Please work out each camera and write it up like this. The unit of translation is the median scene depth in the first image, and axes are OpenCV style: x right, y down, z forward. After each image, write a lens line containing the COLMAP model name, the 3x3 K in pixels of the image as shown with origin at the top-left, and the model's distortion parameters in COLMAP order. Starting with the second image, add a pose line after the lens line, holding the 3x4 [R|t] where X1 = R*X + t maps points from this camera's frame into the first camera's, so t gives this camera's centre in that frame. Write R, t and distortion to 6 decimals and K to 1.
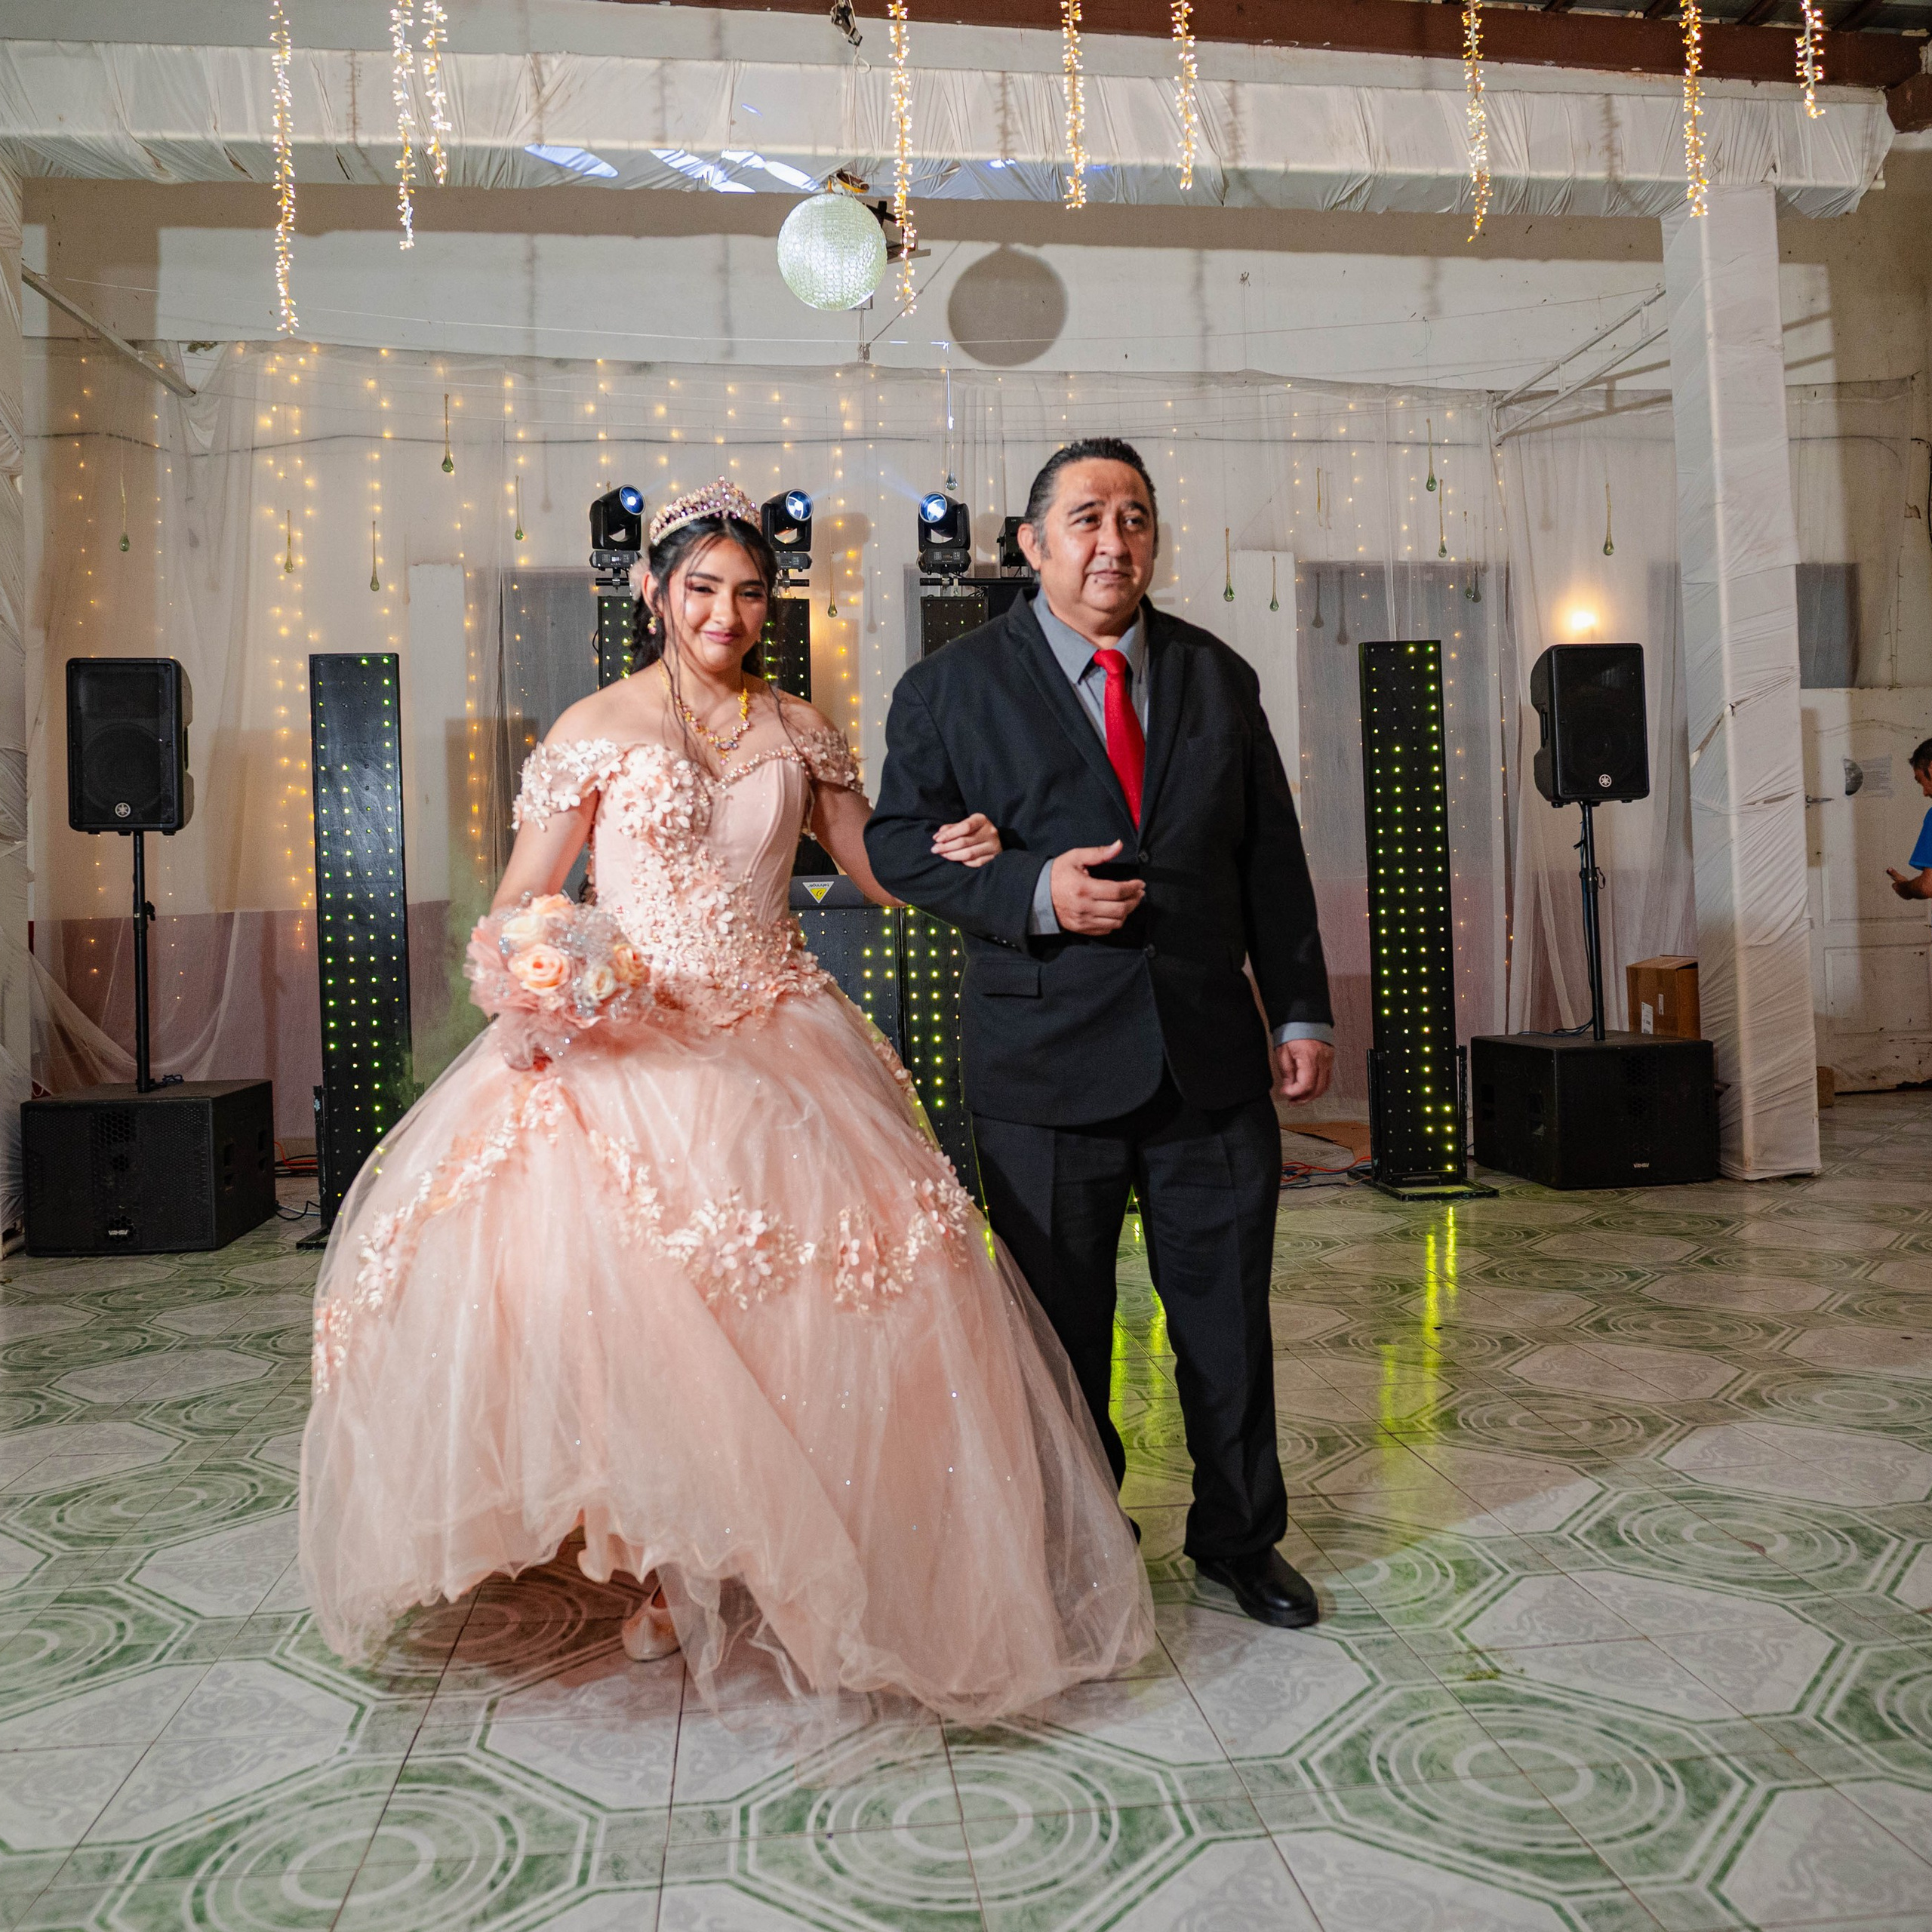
lens RADIAL K [[1633.8, 0, 958.9], [0, 1633.8, 963.7], [0, 0, 1]] dist [-0.067524, 0.046214]
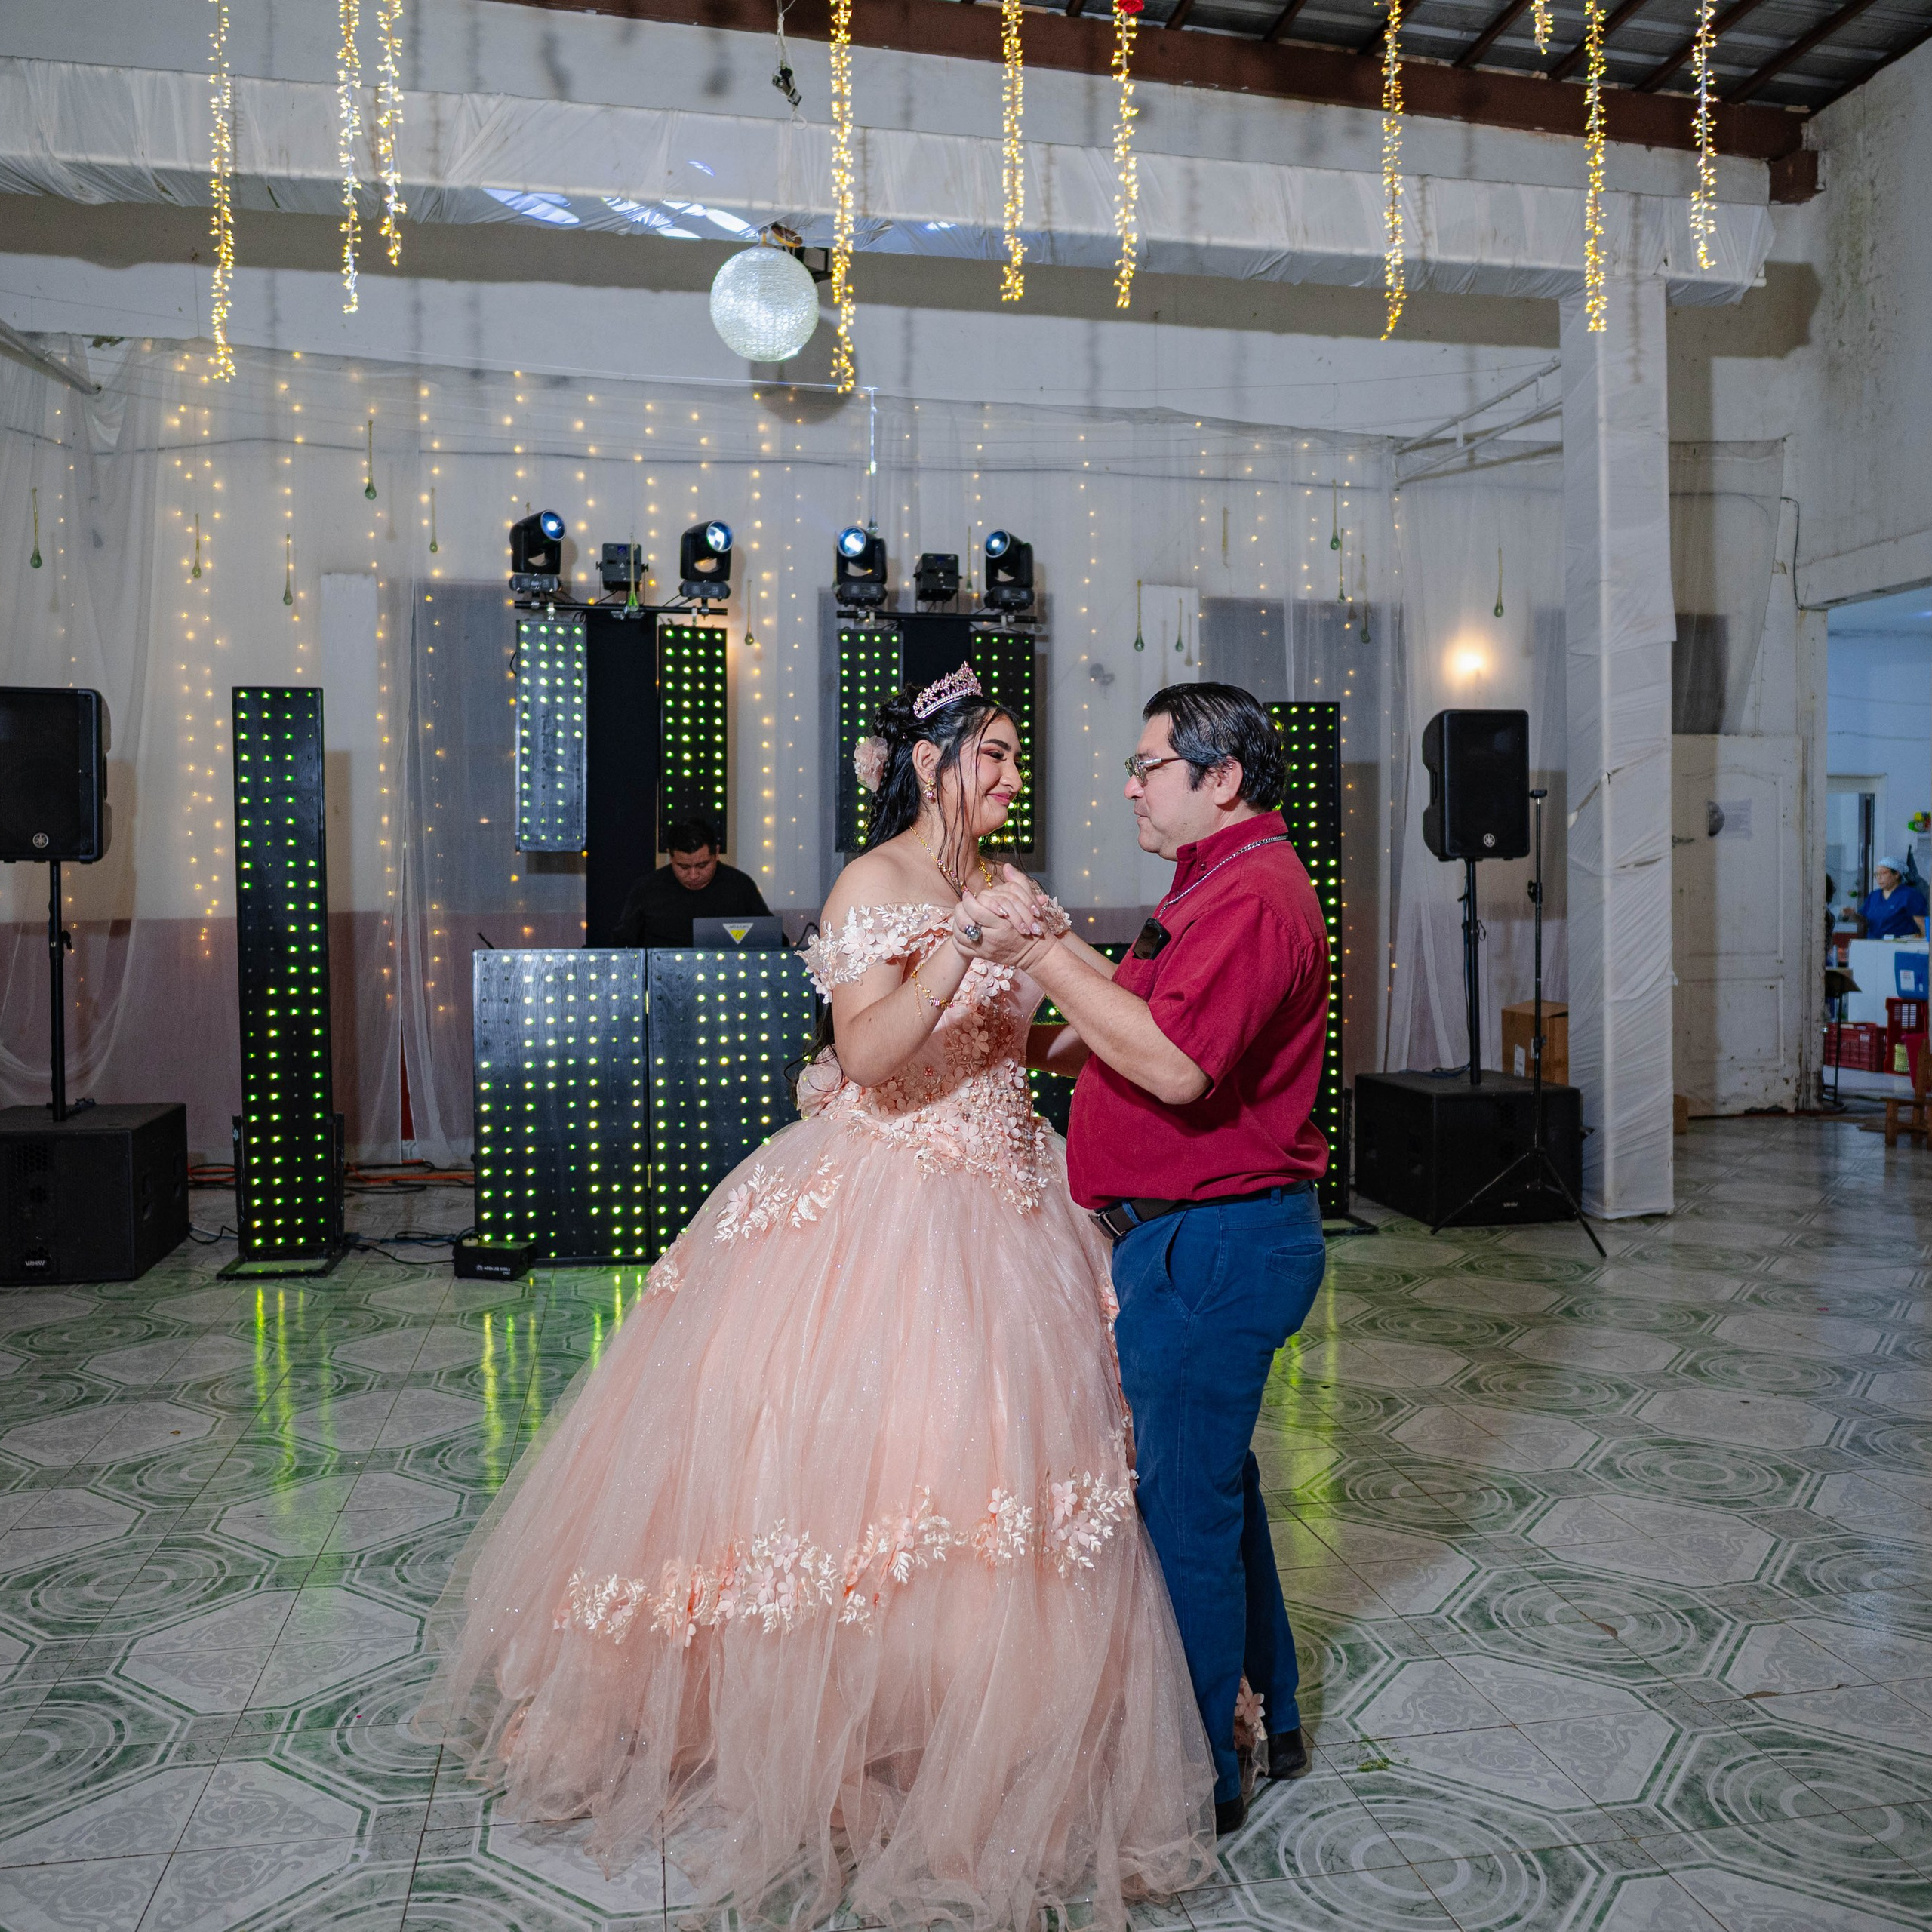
lens RADIAL K [[1637.8, 0, 958.2], [0, 1637.8, 968.4], [0, 0, 1]] dist [-0.065341, 0.042476]
pose [[0.996999, 0.020547, 0.074642, -0.054110], [-0.022884, 0.999270, 0.030581, -0.126279], [-0.073959, -0.032197, 0.996741, -0.081400]]
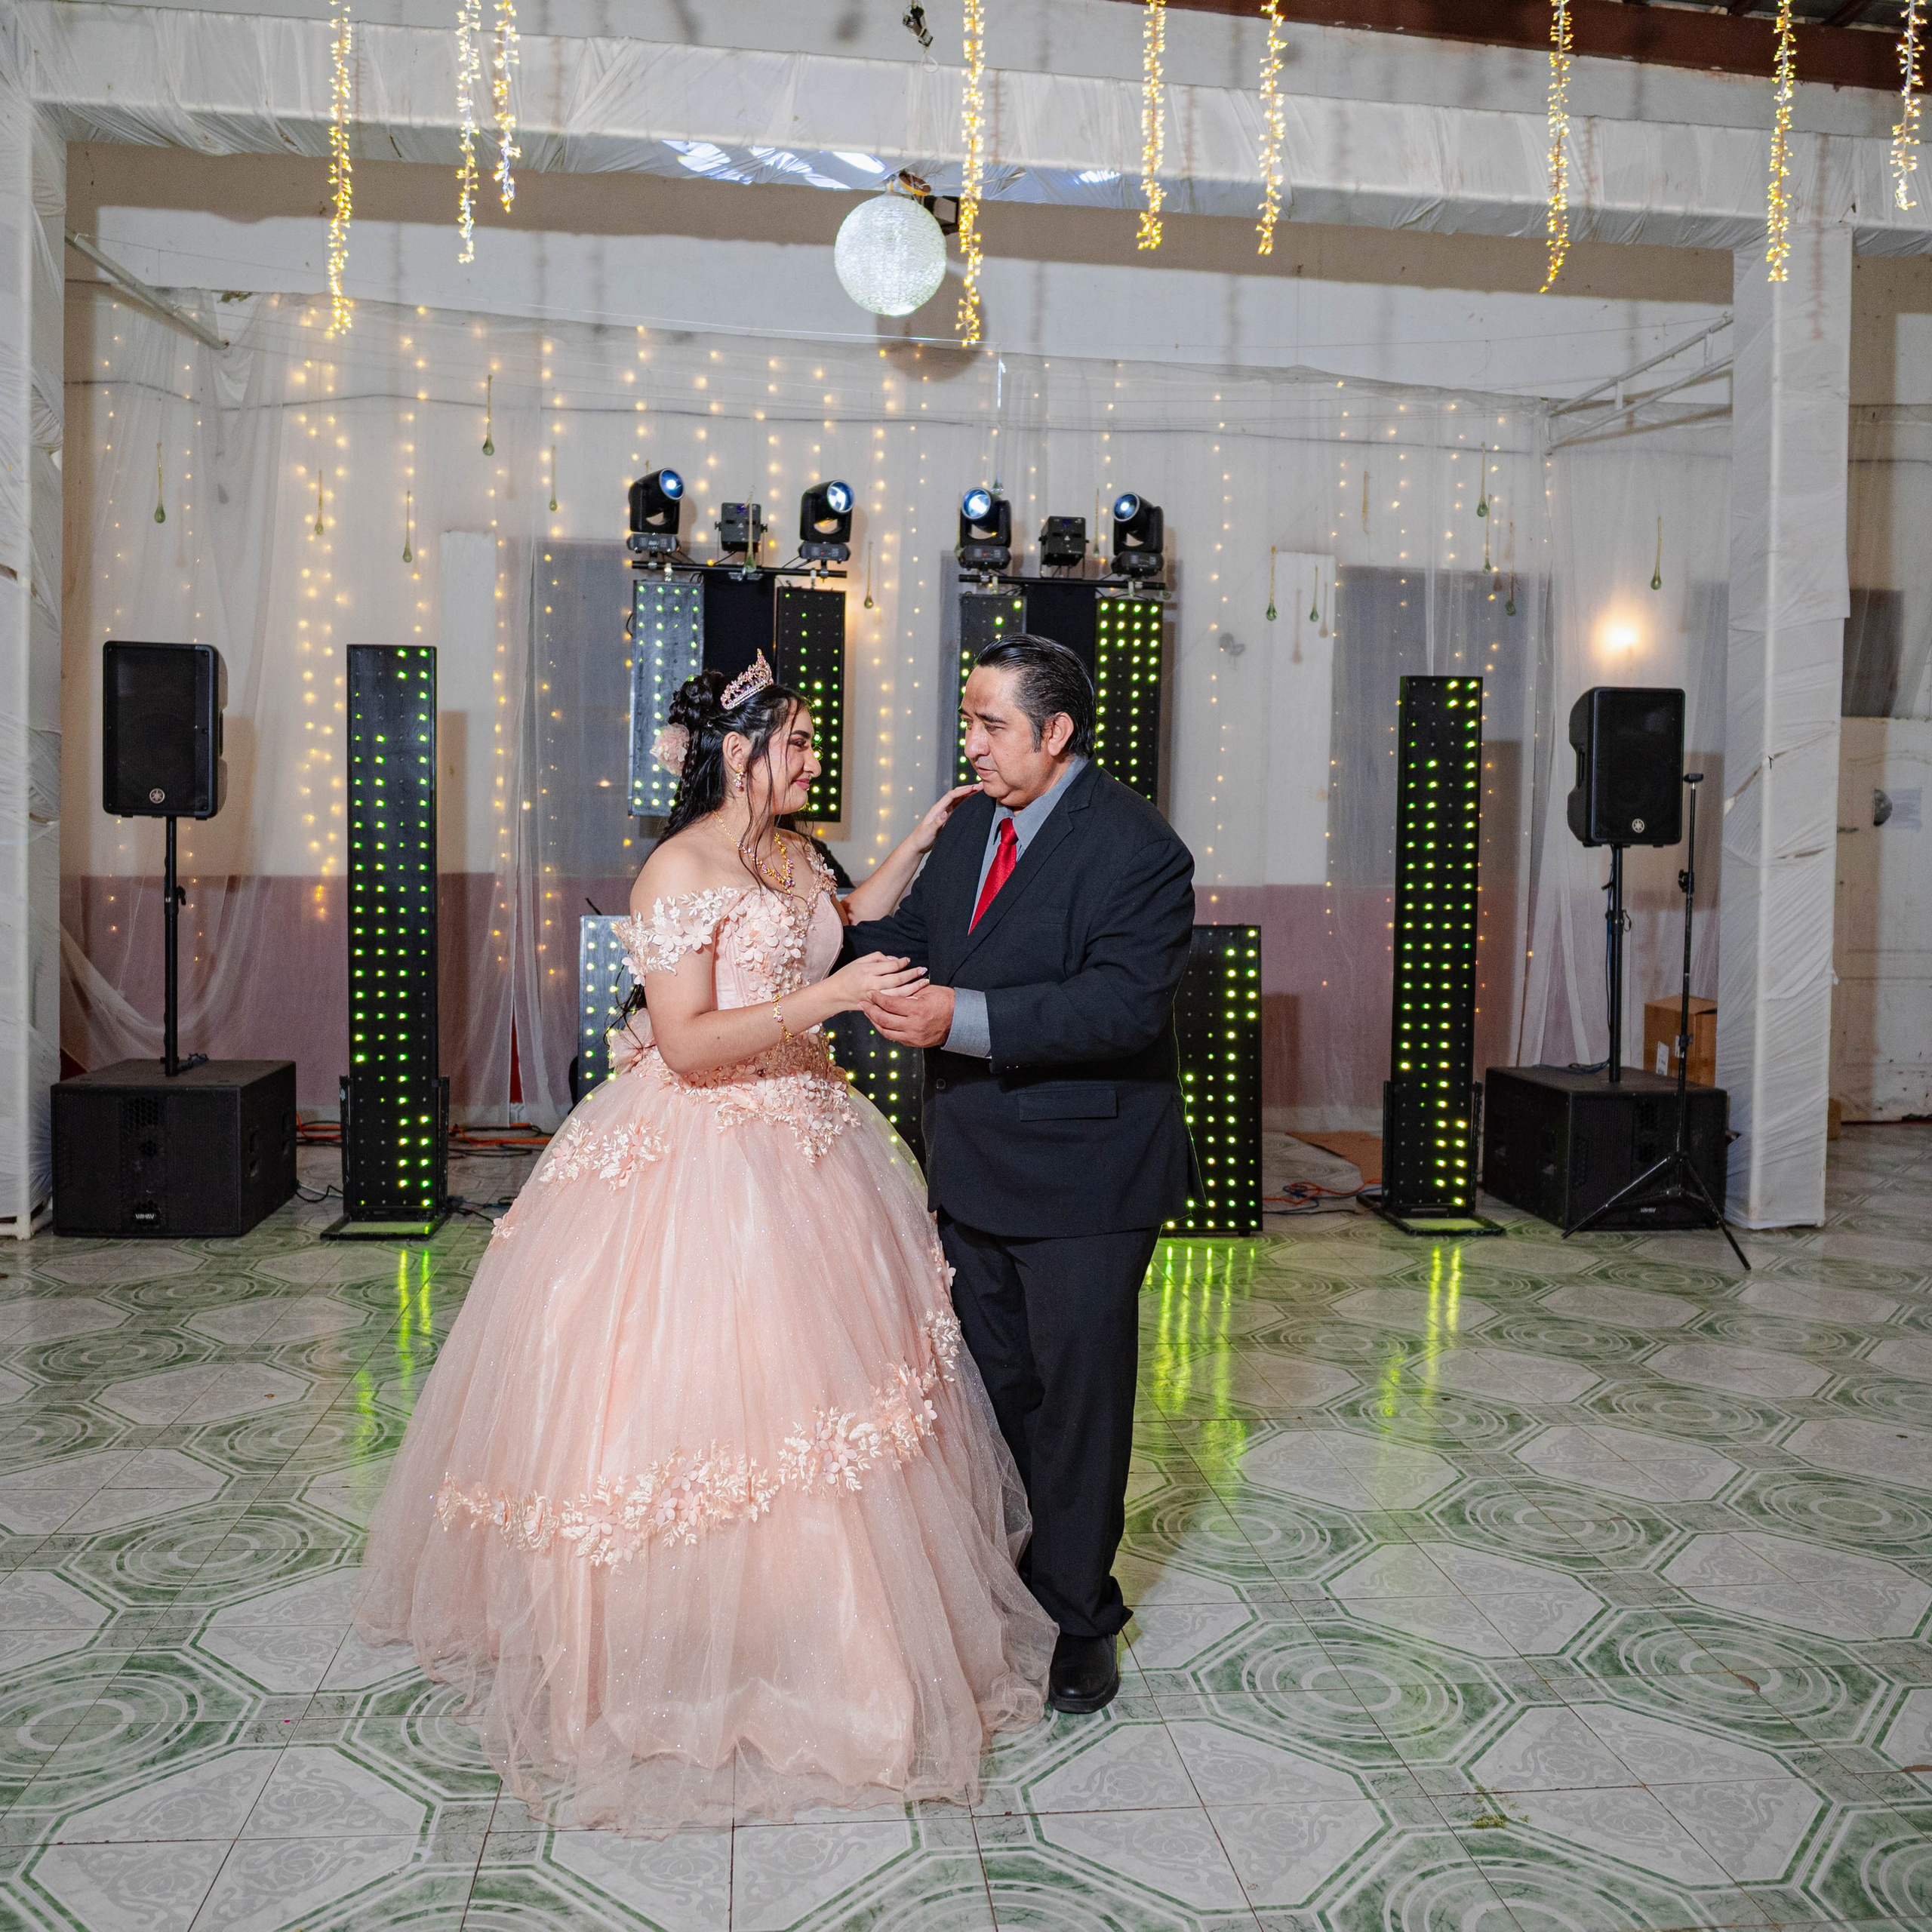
lens RADIAL K [[1650.1, 0, 956.4], [0, 1650.1, 974.5], [0, 0, 1]] dist [-0.065592, 0.043535]
pose [[0.998927, 0.046247, 0.002509, -0.045556], [-0.046315, 0.997442, 0.054453, -0.132735], [0.000015, -0.054511, 0.998513, -0.029999]]
